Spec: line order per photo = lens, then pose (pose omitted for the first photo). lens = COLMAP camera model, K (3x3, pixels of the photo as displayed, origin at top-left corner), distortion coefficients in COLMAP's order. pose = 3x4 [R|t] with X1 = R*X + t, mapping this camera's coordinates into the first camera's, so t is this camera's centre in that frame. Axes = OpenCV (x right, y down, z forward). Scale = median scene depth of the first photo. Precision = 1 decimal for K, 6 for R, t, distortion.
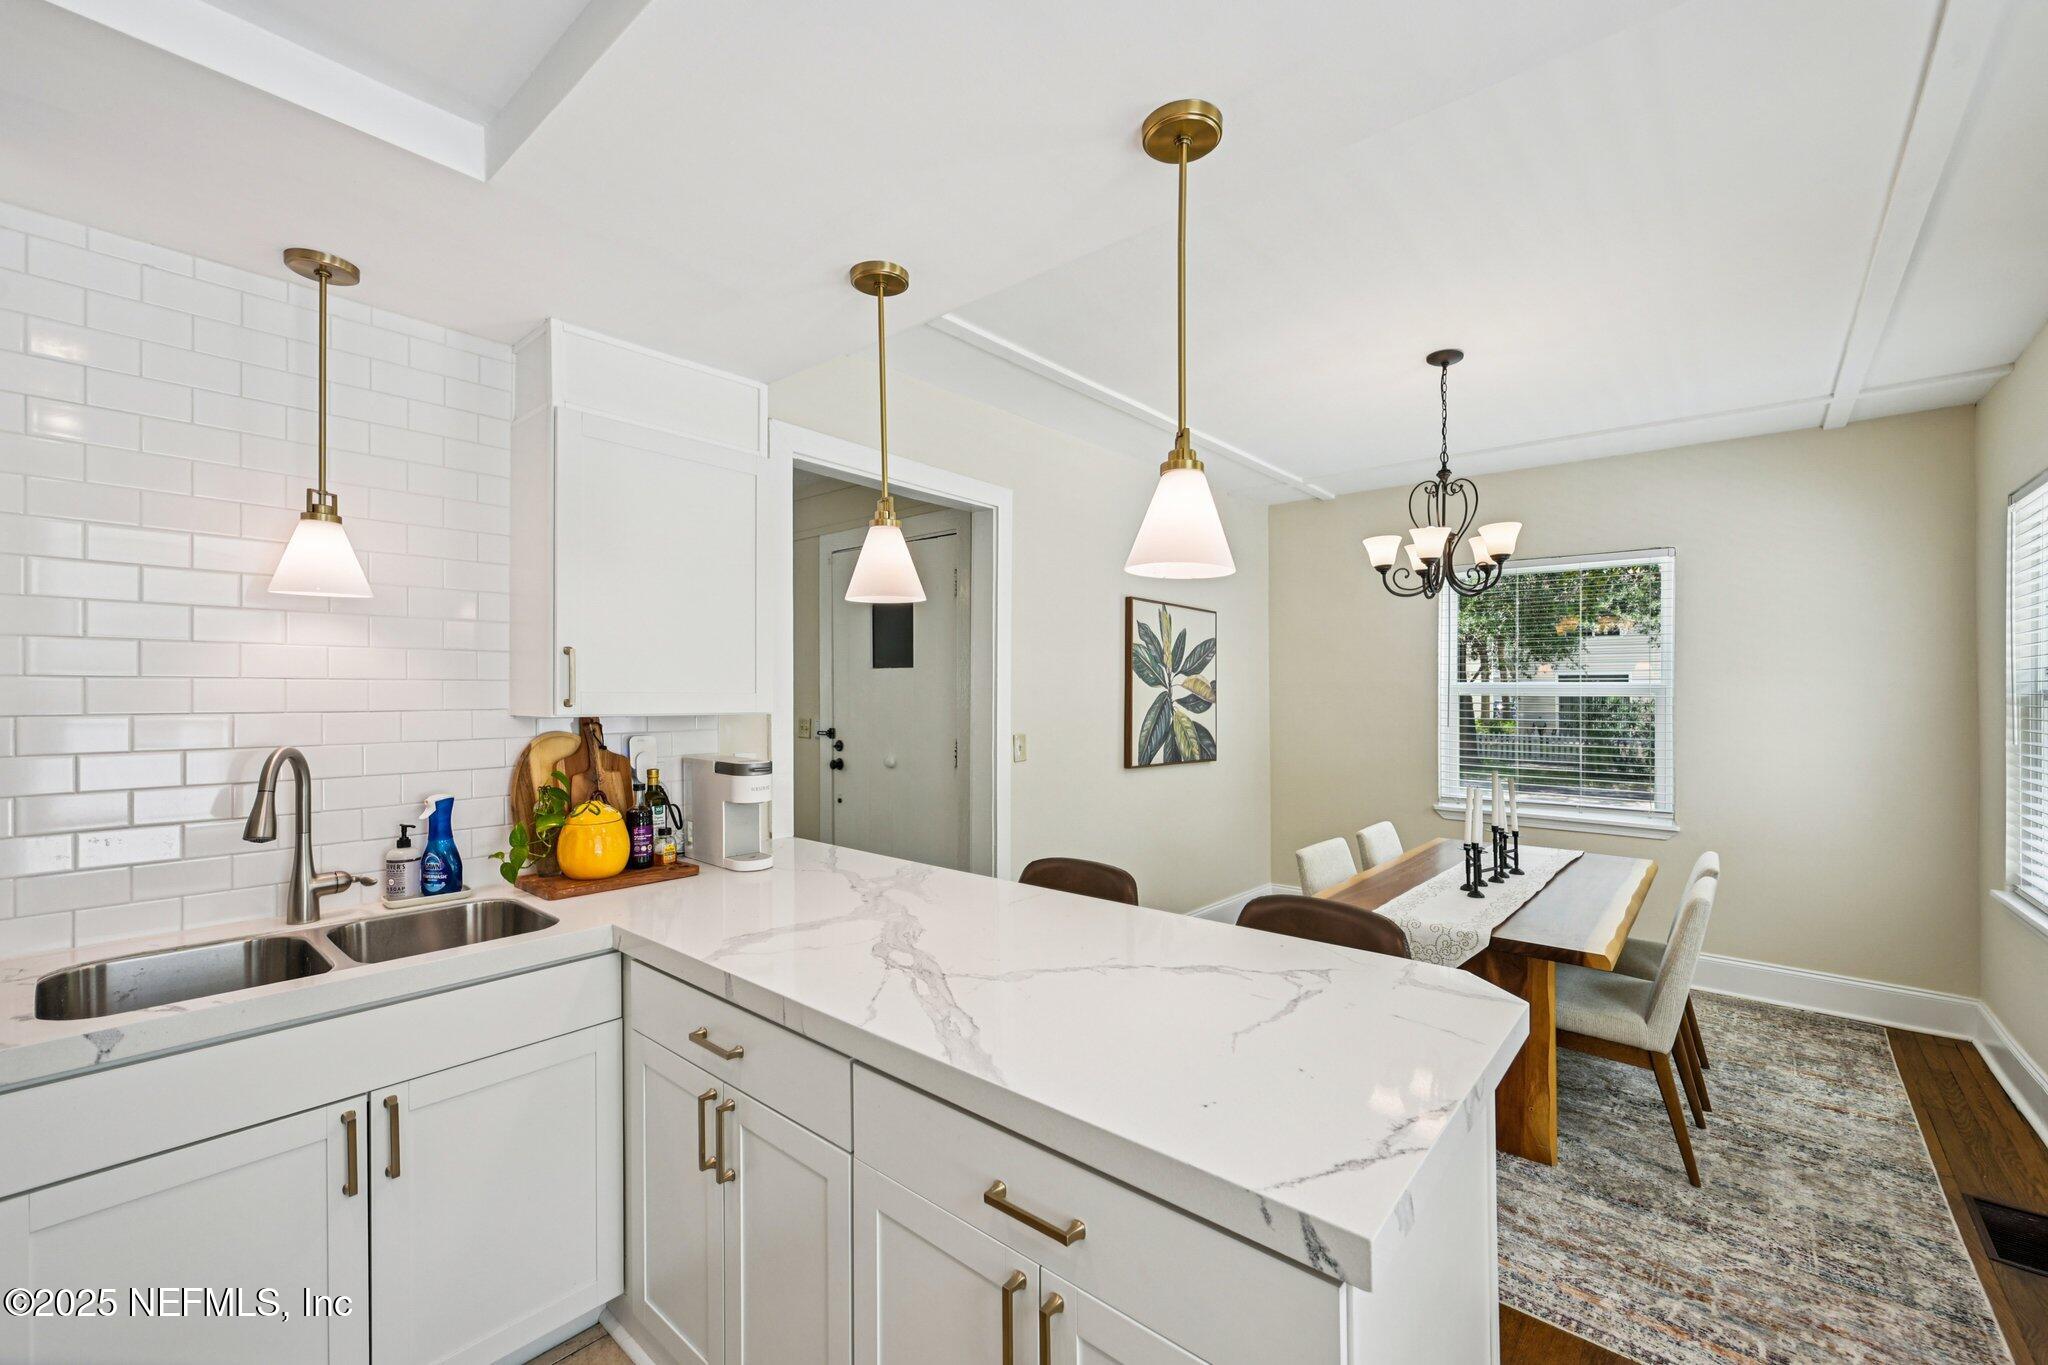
lens RADIAL K [[834.2, 0, 1045.8], [0, 834.2, 694.7], [0, 0, 1]] dist [0.001444, 0.001776]
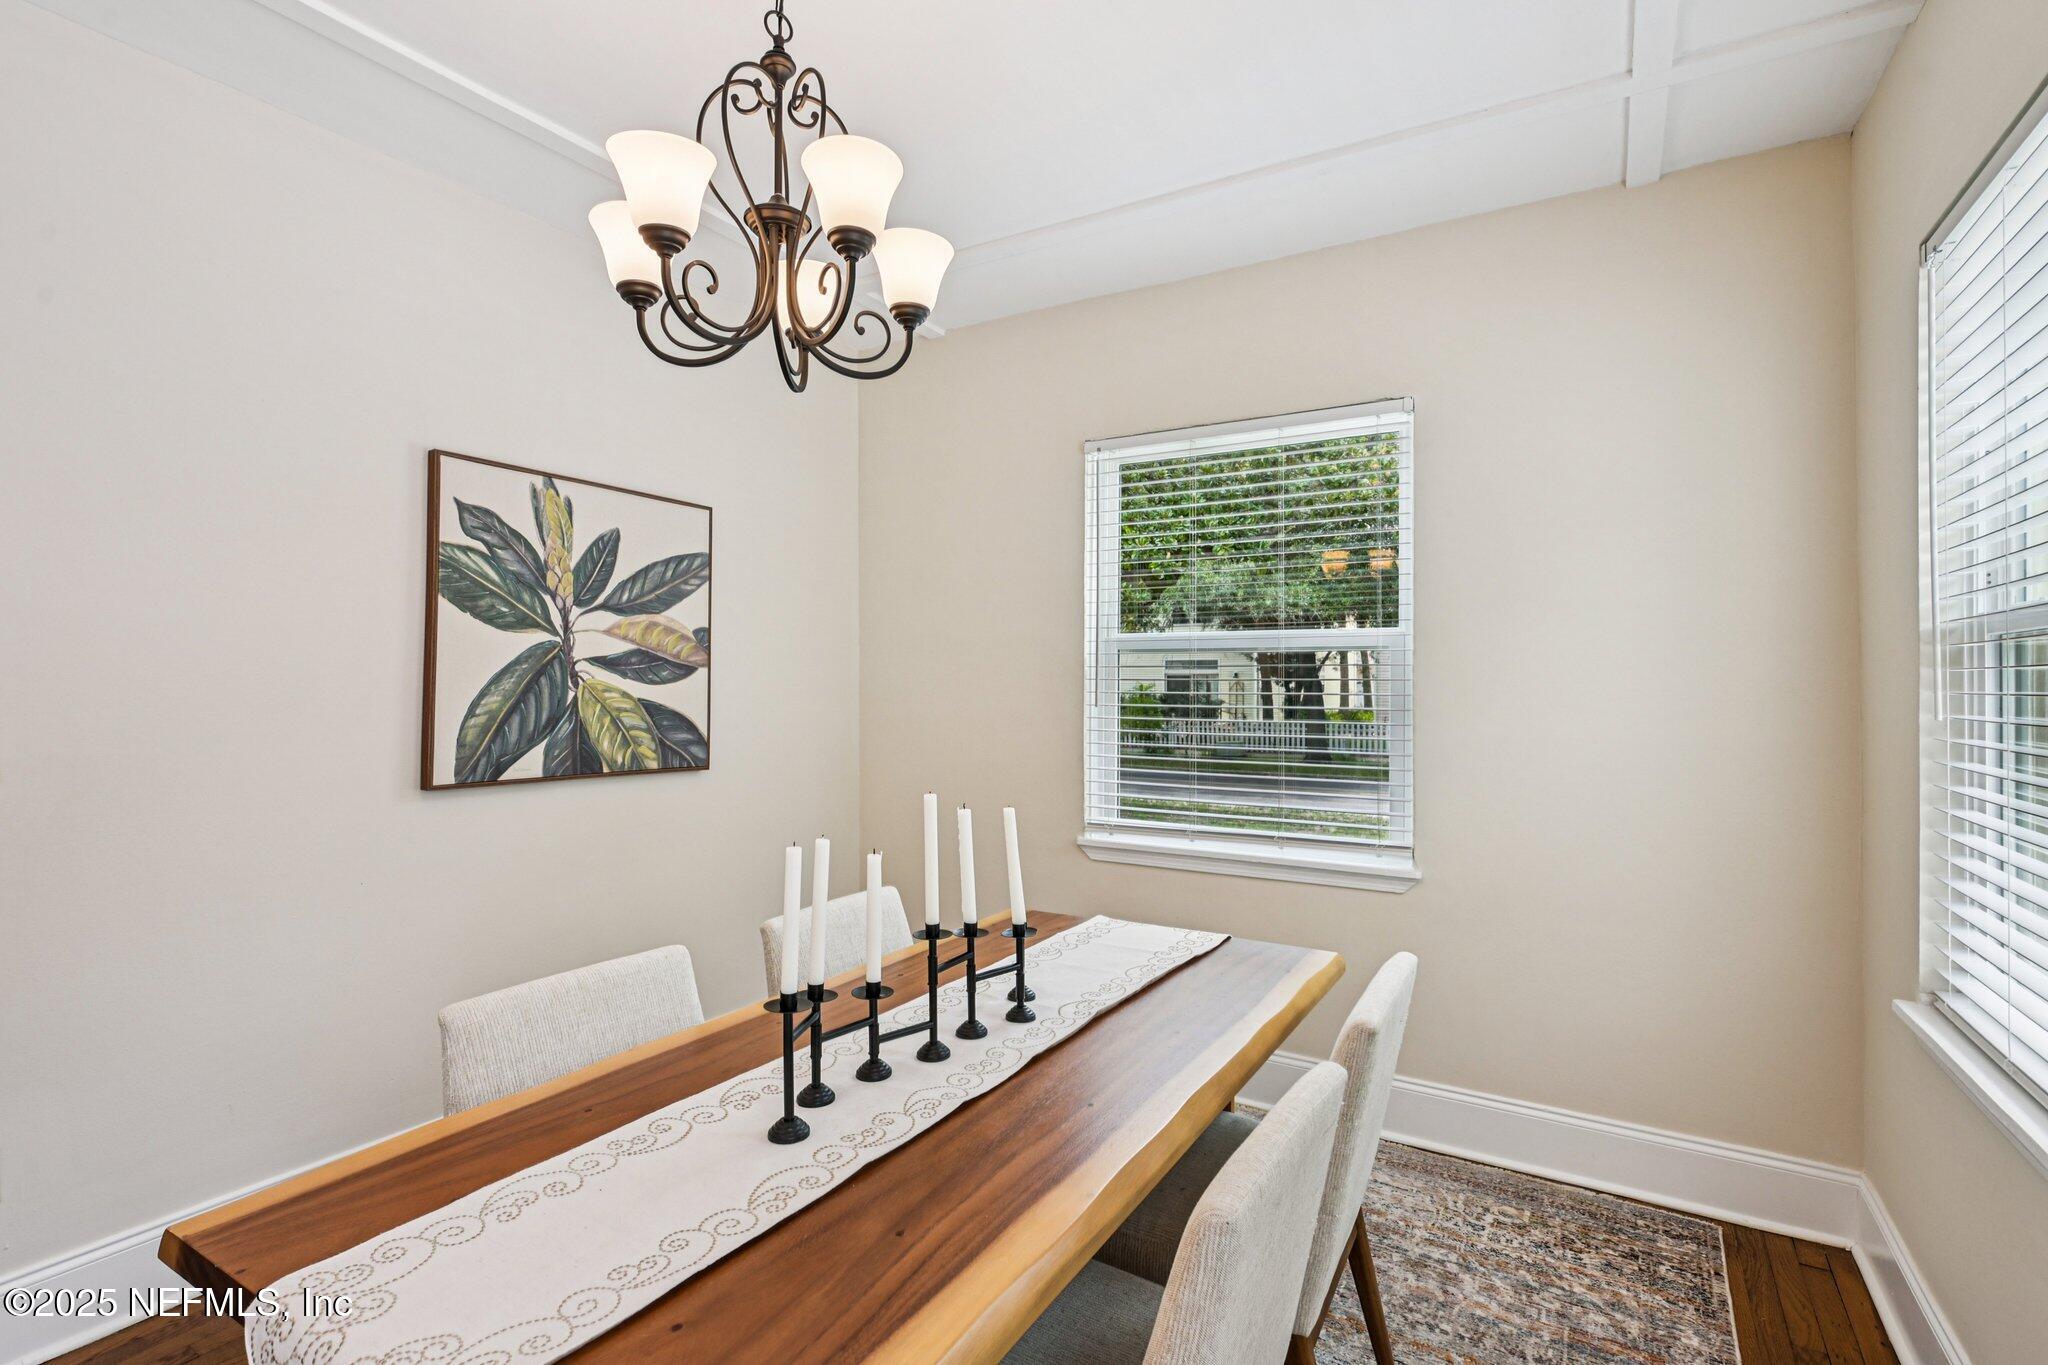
lens RADIAL K [[892.2, 0, 1072.2], [0, 892.2, 696.3], [0, 0, 1]] dist [-0.000864, -0.000973]
pose [[0.986179, 0.006637, 0.165553, 0.408604], [-0.004592, 0.999908, -0.012735, 0.040343], [-0.165623, 0.011798, 0.986119, 0.413907]]
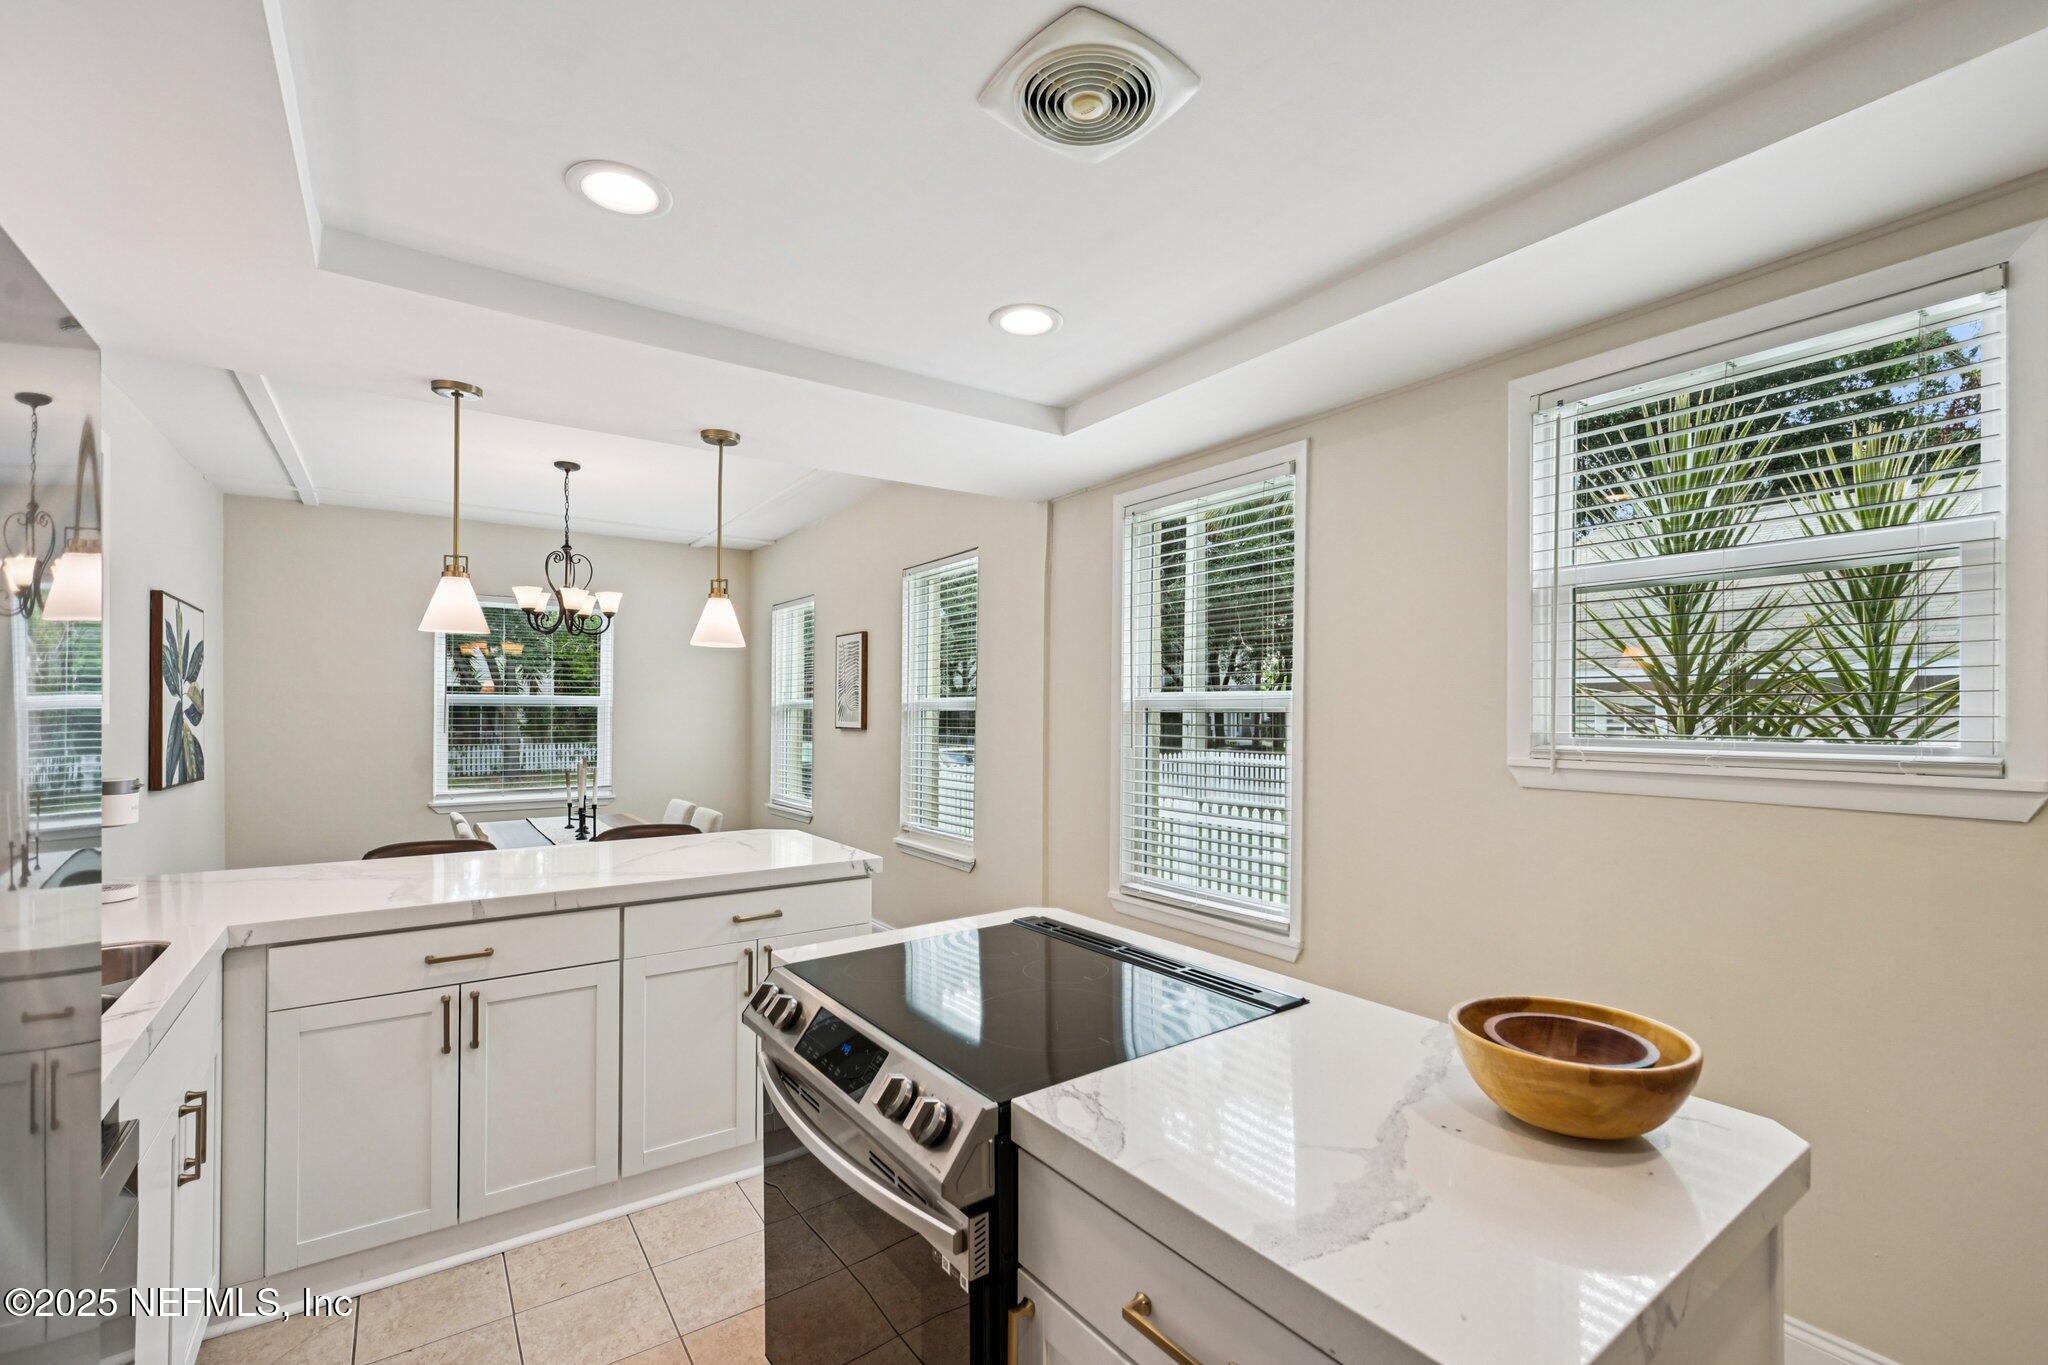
lens RADIAL K [[882.7, 0, 1002.1], [0, 882.7, 711.3], [0, 0, 1]] dist [0.002913, 0.000686]
pose [[0.257006, -0.005920, 0.966392, -0.568550], [-0.000020, 0.999981, 0.006131, 0.001150], [-0.966410, -0.001595, 0.257001, -0.067127]]
